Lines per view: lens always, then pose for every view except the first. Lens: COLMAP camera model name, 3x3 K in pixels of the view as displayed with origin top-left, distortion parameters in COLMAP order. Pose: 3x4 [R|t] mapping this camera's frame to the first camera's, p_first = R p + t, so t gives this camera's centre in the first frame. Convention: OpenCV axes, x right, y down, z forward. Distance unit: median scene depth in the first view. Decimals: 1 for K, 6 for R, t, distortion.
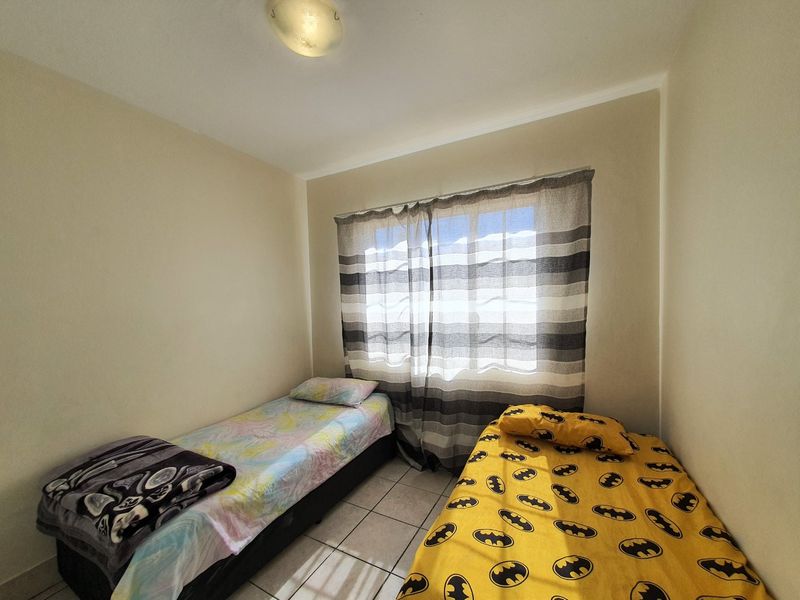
lens RADIAL K [[316.3, 0, 399.6], [0, 316.3, 309.3], [0, 0, 1]] dist [0.000632, -0.000554]
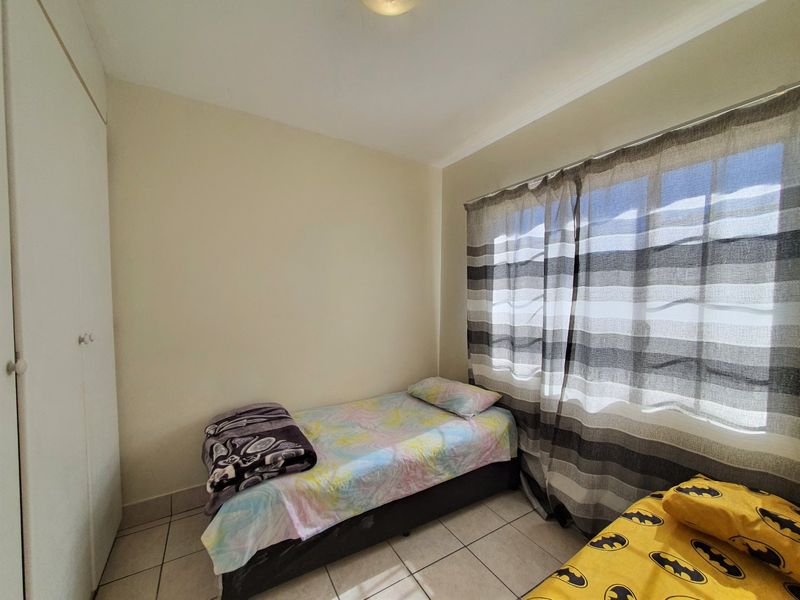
lens RADIAL K [[316.3, 0, 399.6], [0, 316.3, 309.3], [0, 0, 1]] dist [0.000632, -0.000554]
pose [[0.860285, 0.054918, -0.506847, 0.144769], [-0.049275, 0.998483, 0.024552, -0.005461], [0.507426, 0.003853, 0.861686, 0.174764]]
